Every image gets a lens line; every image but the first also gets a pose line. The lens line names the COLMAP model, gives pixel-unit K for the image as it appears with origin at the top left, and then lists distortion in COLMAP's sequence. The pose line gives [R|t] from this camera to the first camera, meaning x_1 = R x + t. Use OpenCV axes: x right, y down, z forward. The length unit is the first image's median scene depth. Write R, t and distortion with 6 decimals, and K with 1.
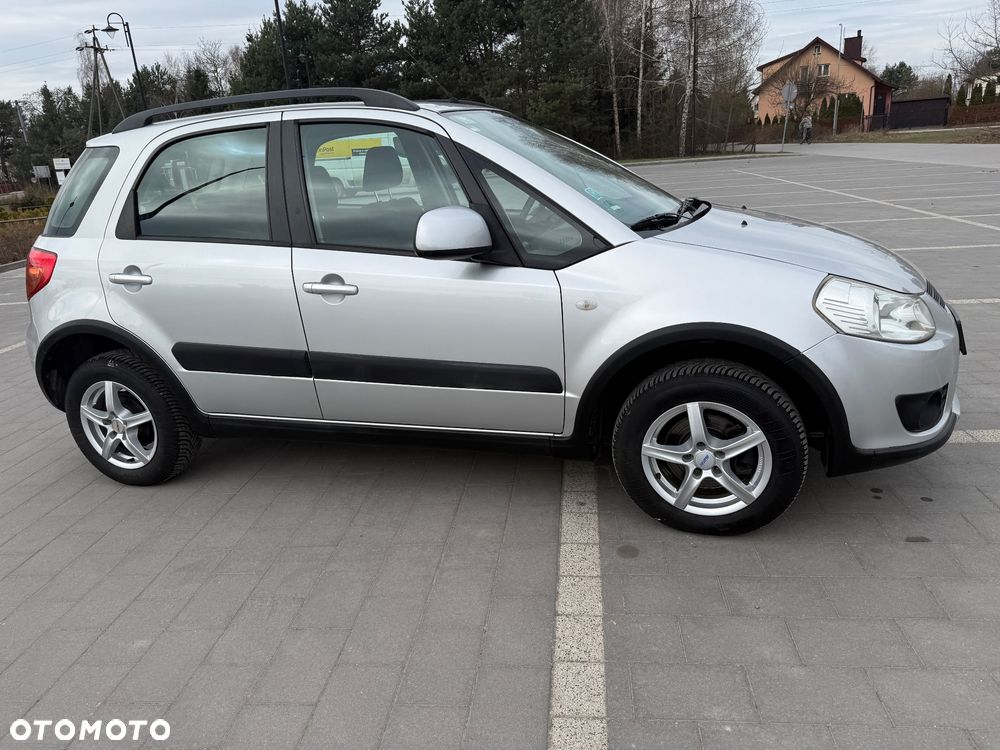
lens RADIAL K [[712.1, 0, 500.0], [0, 712.1, 375.0], [0, 0, 1]] dist [0.026630, -0.030035]
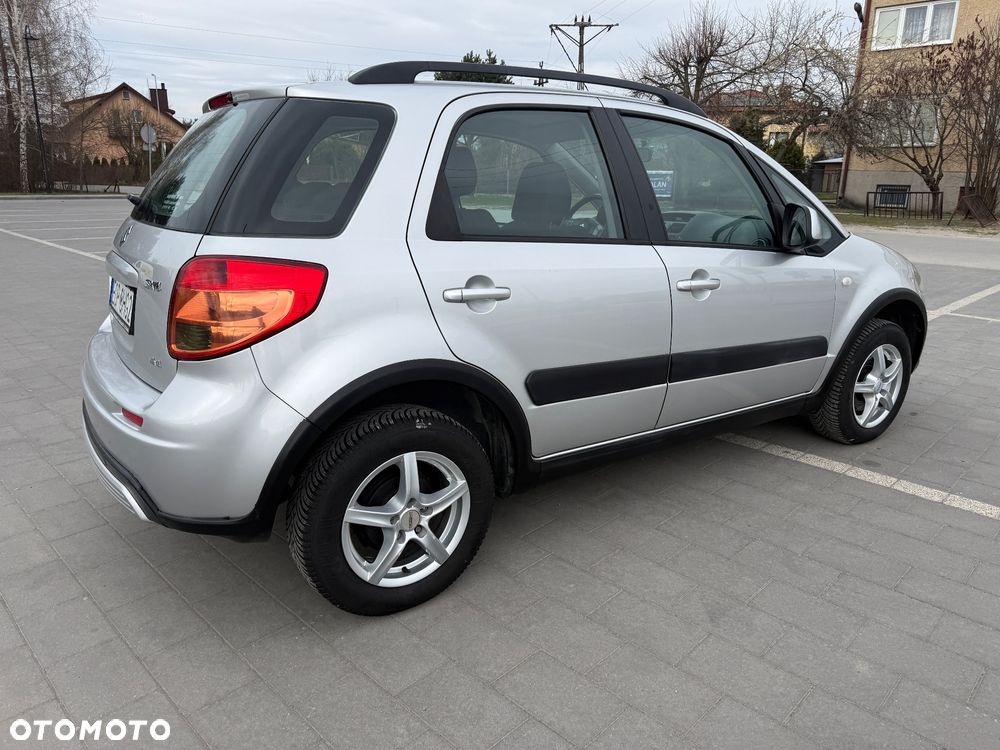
lens RADIAL K [[712.1, 0, 500.0], [0, 712.1, 375.0], [0, 0, 1]] dist [0.026630, -0.030035]
pose [[0.620559, -0.139155, 0.771714, -1.132953], [0.187716, 0.981876, 0.026103, -0.073240], [-0.761360, 0.128665, 0.635434, 0.580374]]
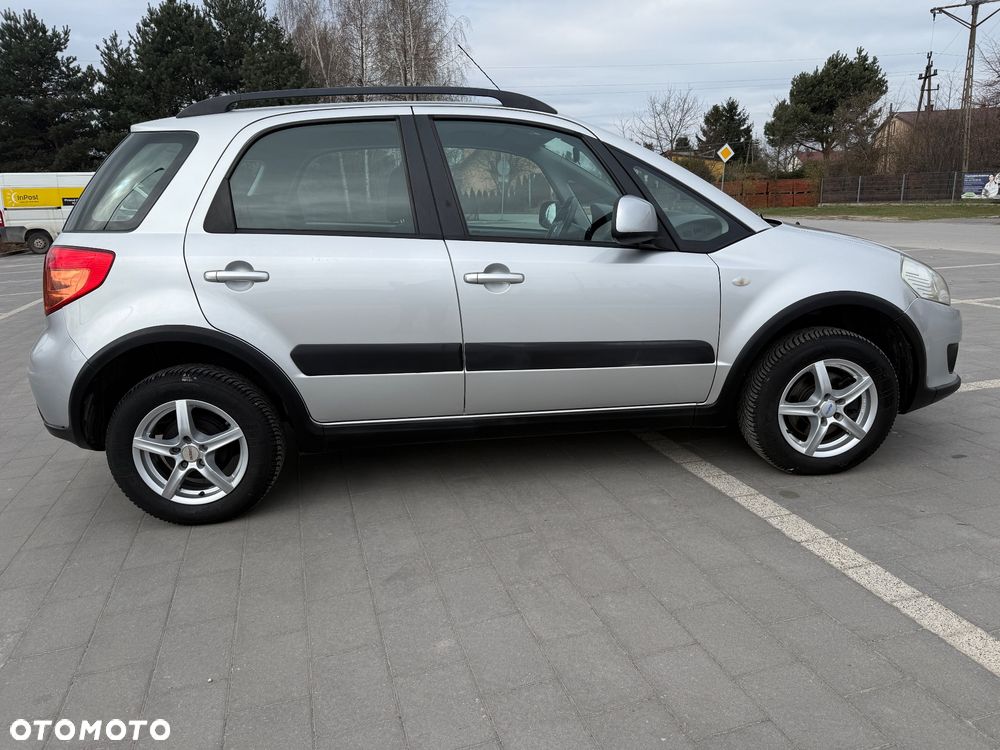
lens RADIAL K [[717.0, 0, 502.6], [0, 717.0, 373.7], [0, 0, 1]] dist [0.004195, -0.009092]
pose [[0.918658, -0.059306, 0.390577, -0.607750], [0.094184, 0.993038, -0.070741, 0.083230], [-0.383662, 0.101773, 0.917848, 0.083614]]
